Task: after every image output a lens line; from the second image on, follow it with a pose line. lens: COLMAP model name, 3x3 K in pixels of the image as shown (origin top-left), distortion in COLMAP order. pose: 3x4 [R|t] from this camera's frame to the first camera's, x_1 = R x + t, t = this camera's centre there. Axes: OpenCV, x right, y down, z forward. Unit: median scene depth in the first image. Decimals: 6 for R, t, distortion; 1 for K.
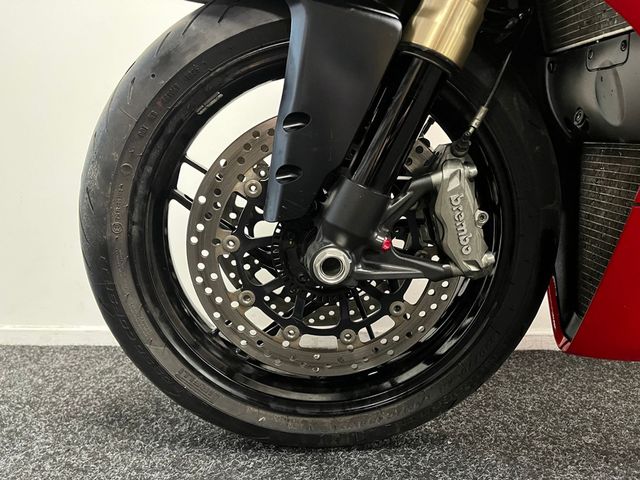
lens RADIAL K [[485.7, 0, 320.0], [0, 485.7, 240.0], [0, 0, 1]] dist [0.008610, 0.002198]
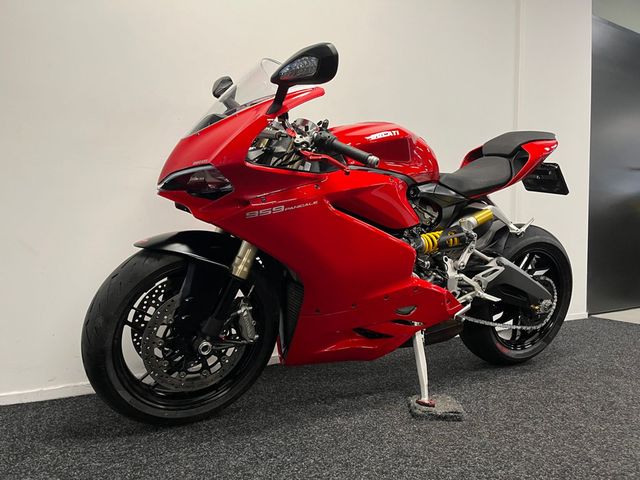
lens RADIAL K [[506.6, 0, 320.8], [0, 506.6, 227.7], [0, 0, 1]] dist [0.000780, -0.002627]
pose [[0.869214, -0.017369, 0.494130, -0.714028], [0.040735, 0.998501, -0.036558, -0.436411], [-0.492755, 0.051906, 0.868619, -1.638584]]
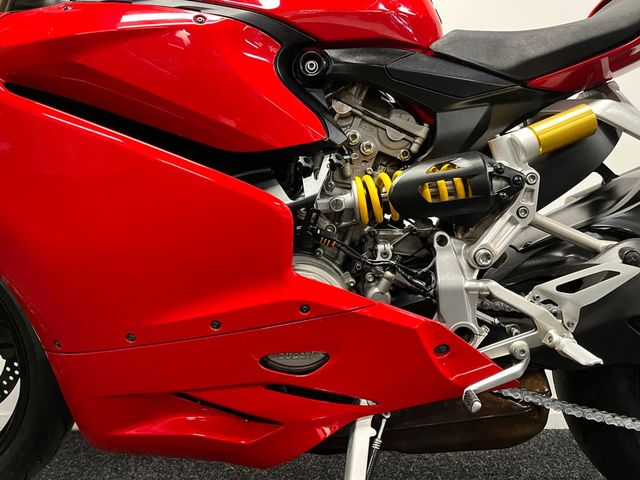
lens RADIAL K [[485.7, 0, 320.0], [0, 485.7, 240.0], [0, 0, 1]] dist [0.008610, 0.002198]
pose [[0.999901, -0.013651, 0.003438, 1.260291], [0.013899, 0.996088, -0.087266, -0.222527], [-0.002233, 0.087305, 0.996179, -0.413121]]
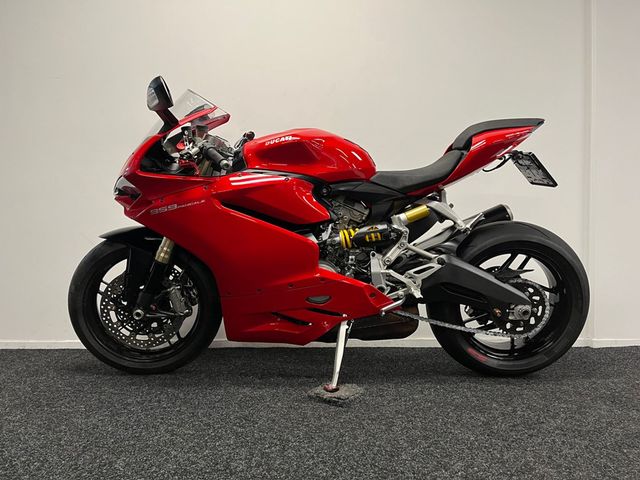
lens RADIAL K [[485.7, 0, 320.0], [0, 485.7, 240.0], [0, 0, 1]] dist [0.008610, 0.002198]
pose [[0.999366, -0.014971, 0.032312, 1.115282], [0.016813, 0.998202, -0.057527, -0.240772], [-0.031392, 0.058034, 0.997821, -2.377209]]
